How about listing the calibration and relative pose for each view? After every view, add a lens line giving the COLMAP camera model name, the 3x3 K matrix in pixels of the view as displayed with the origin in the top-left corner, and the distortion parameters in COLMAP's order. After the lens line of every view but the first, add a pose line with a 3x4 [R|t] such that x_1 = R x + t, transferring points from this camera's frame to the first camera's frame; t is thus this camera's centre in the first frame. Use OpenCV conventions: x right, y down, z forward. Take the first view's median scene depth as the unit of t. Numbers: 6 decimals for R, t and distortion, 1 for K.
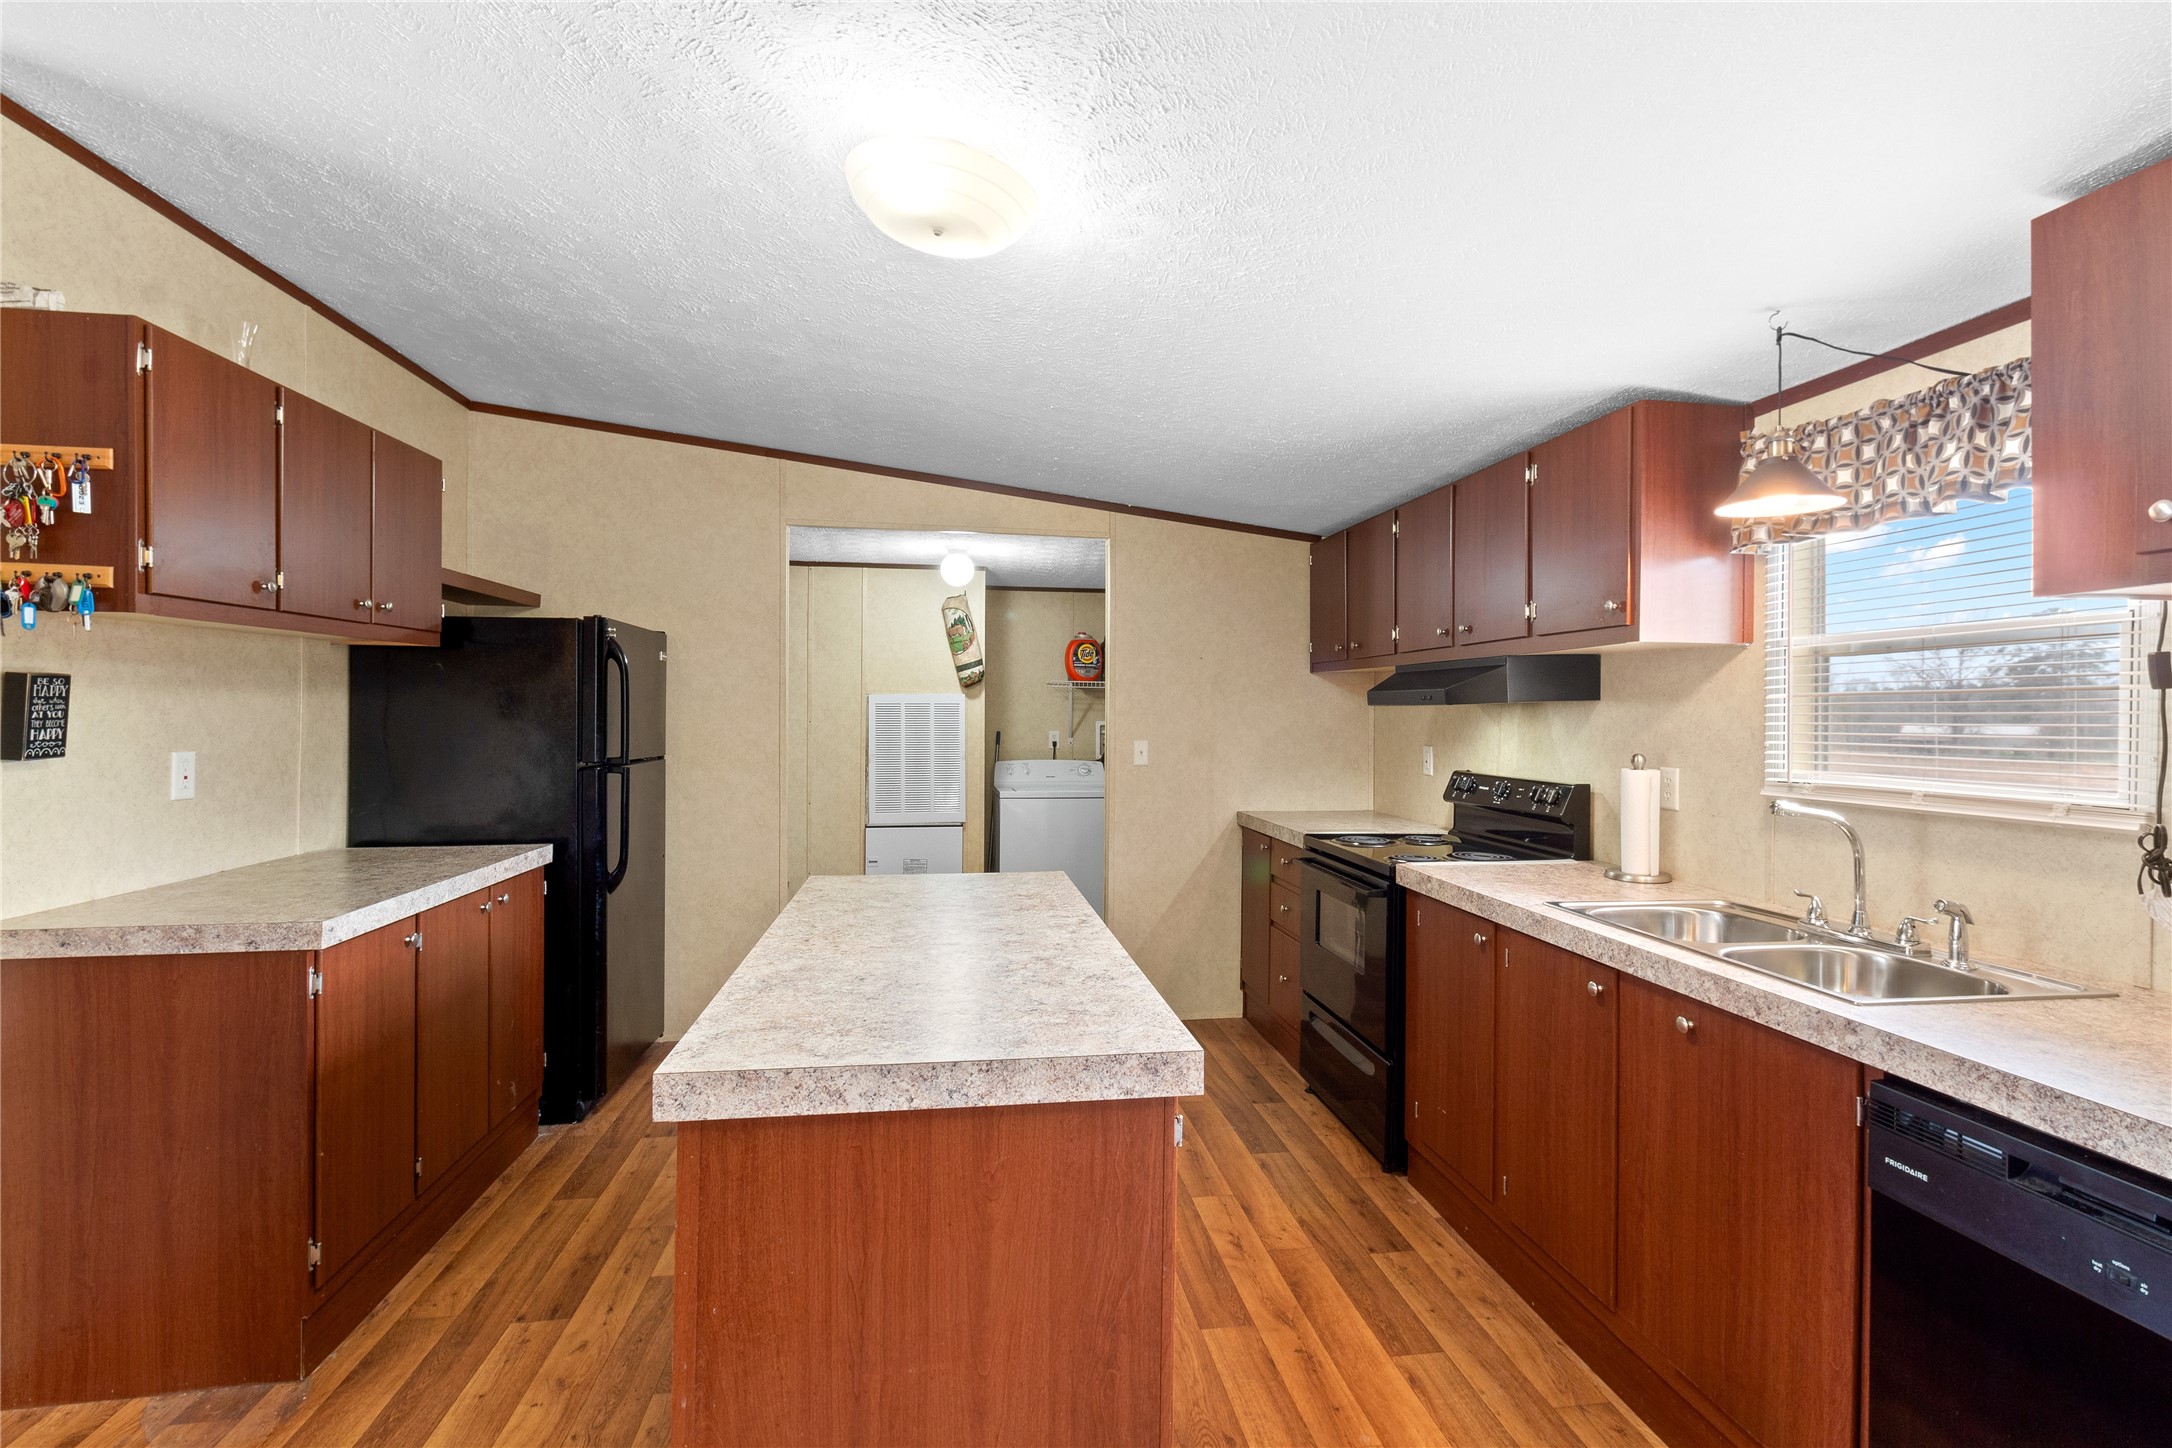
lens RADIAL K [[1023.1, 0, 1110.8], [0, 1023.1, 709.3], [0, 0, 1]] dist [0.003331, 0.001359]
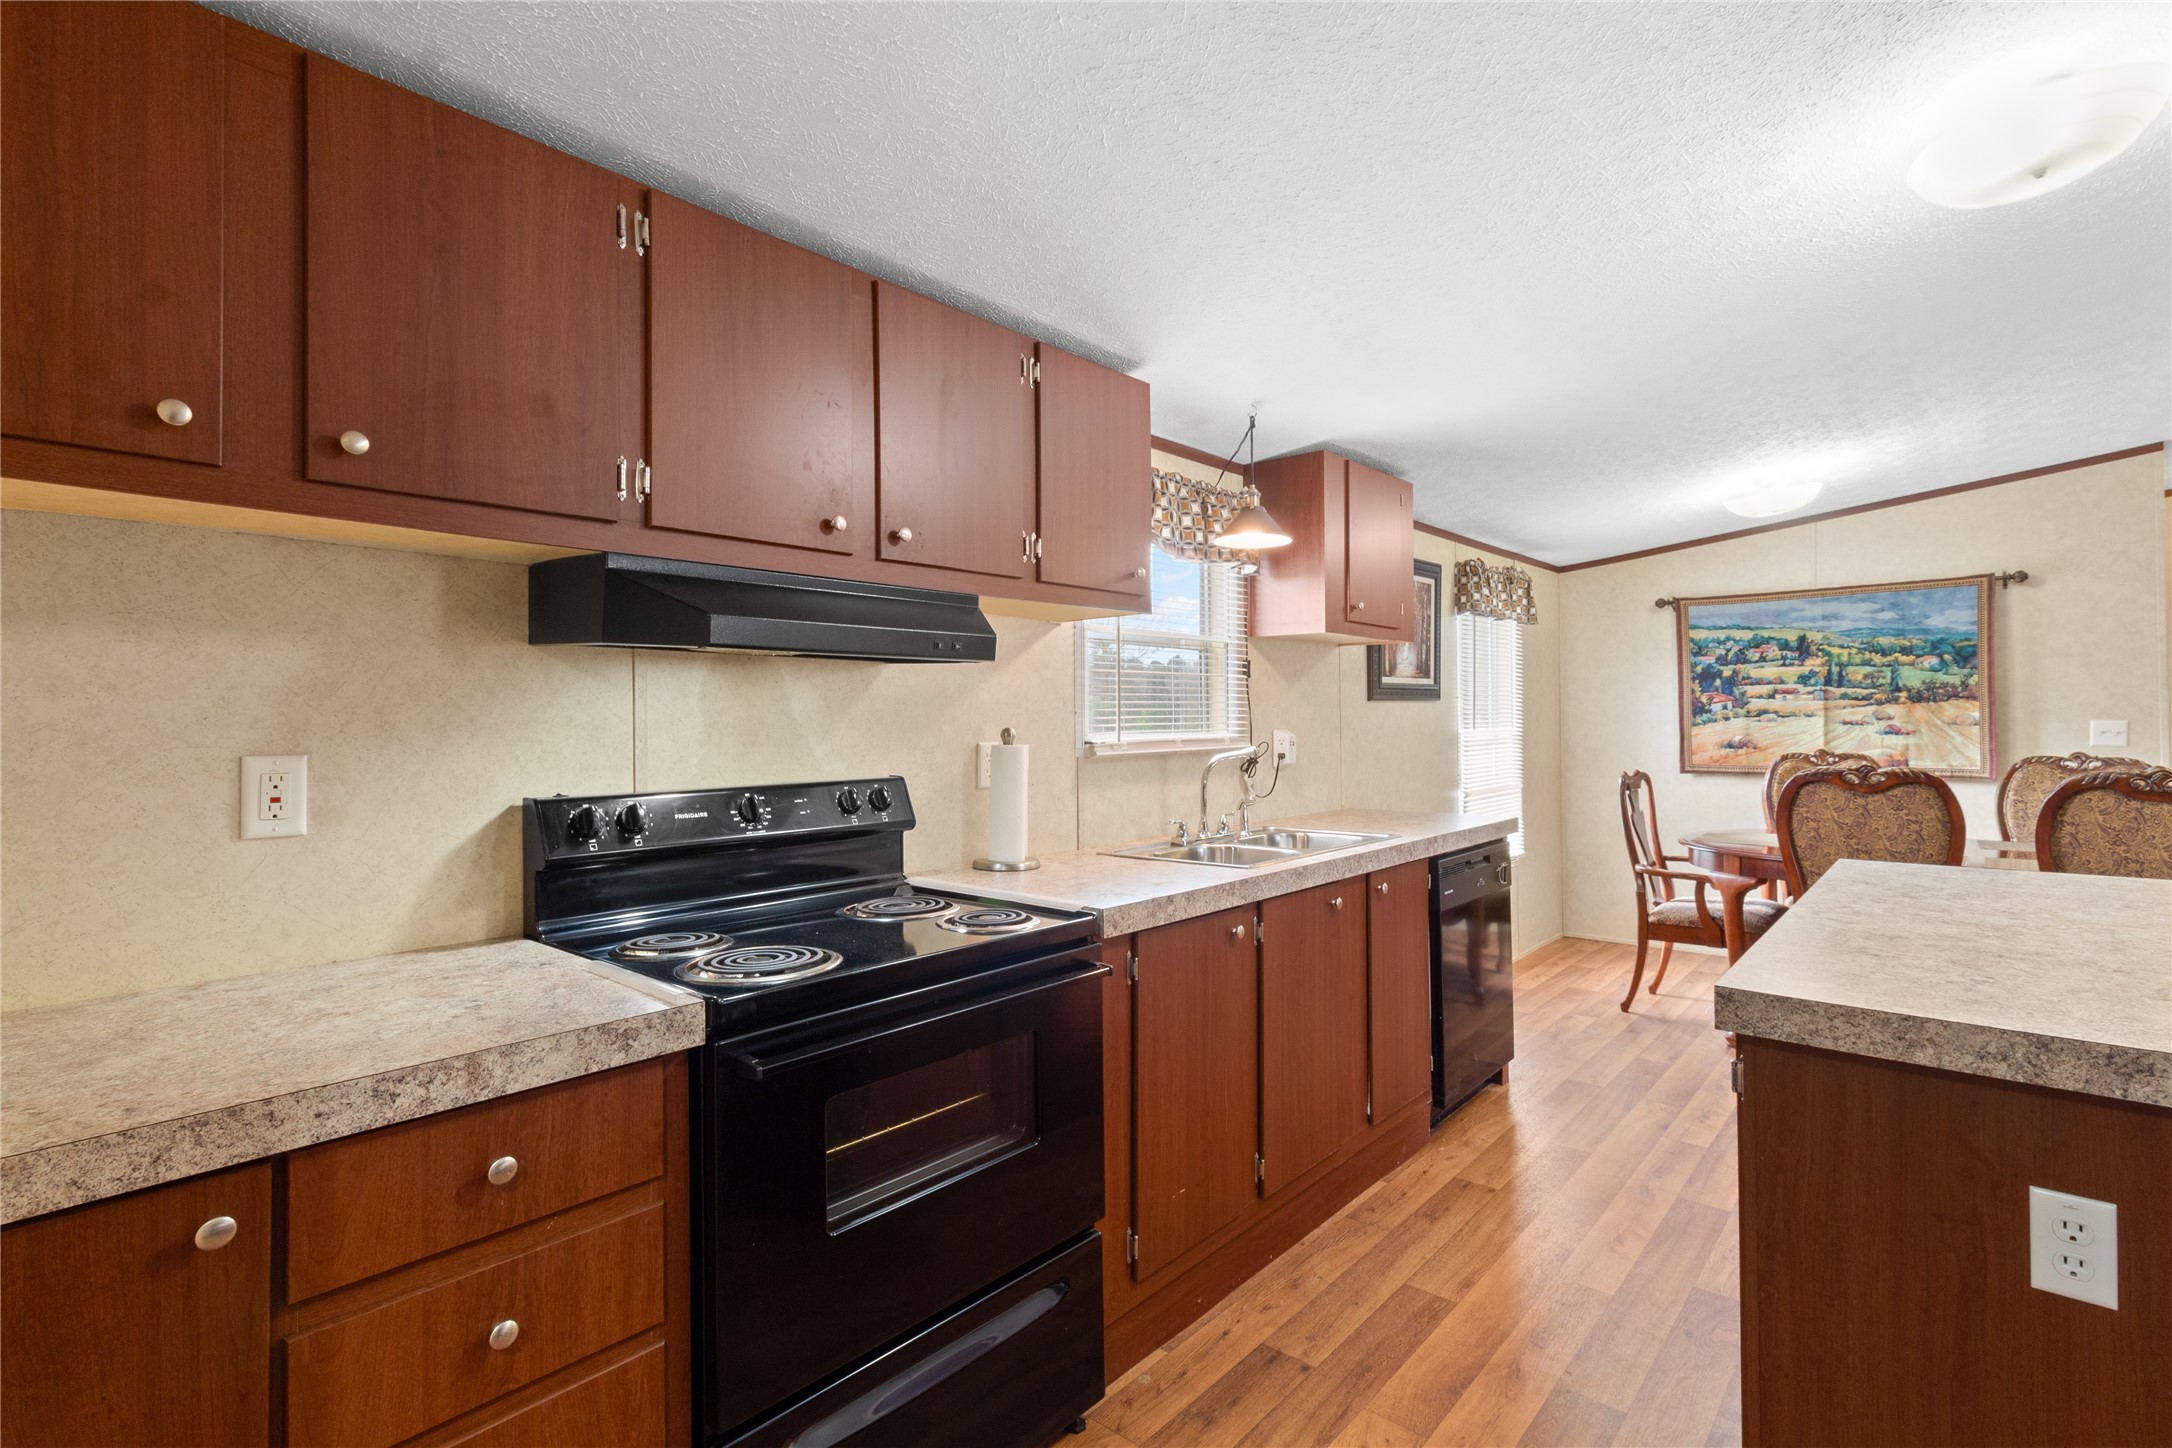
lens RADIAL K [[1023.1, 0, 1110.8], [0, 1023.1, 709.3], [0, 0, 1]] dist [0.003331, 0.001359]
pose [[-0.642635, 0.003160, 0.766166, -0.218861], [-0.002193, 0.999980, -0.005964, 0.031024], [-0.766169, -0.005513, -0.642615, 1.436019]]
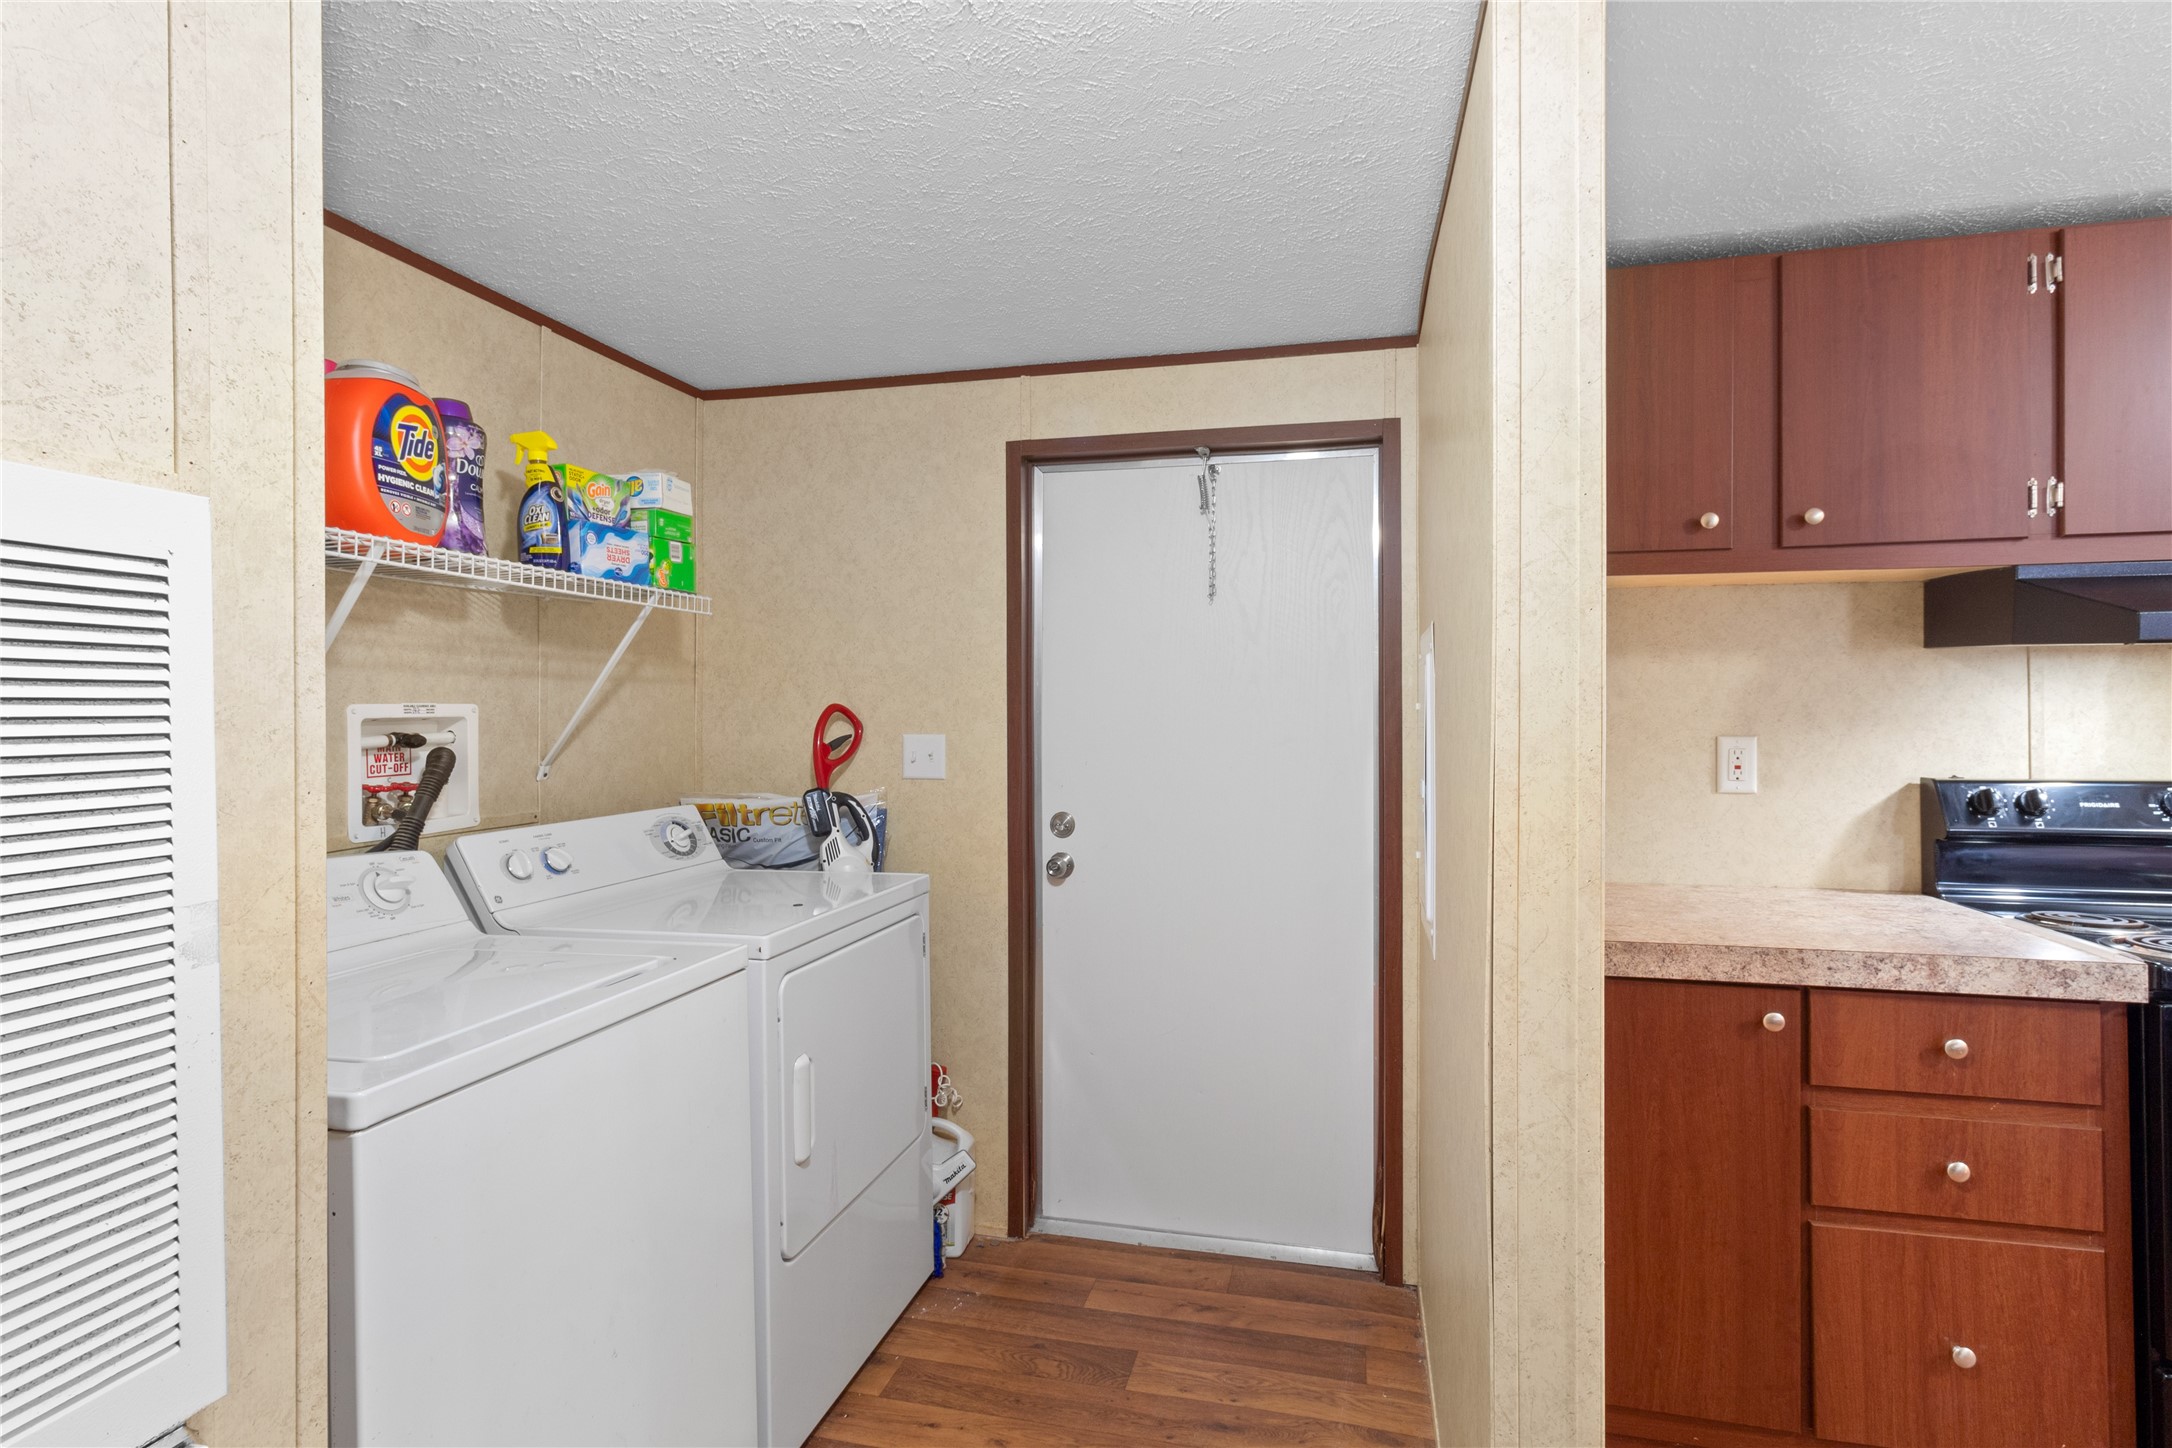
lens RADIAL K [[1054.0, 0, 1096.1], [0, 1054.0, 713.6], [0, 0, 1]] dist [0.003131, 0.001051]
pose [[0.384294, -0.006673, 0.923187, -0.438491], [0.003177, 0.999978, 0.005905, 0.029447], [-0.923205, 0.000663, 0.384307, 1.561197]]
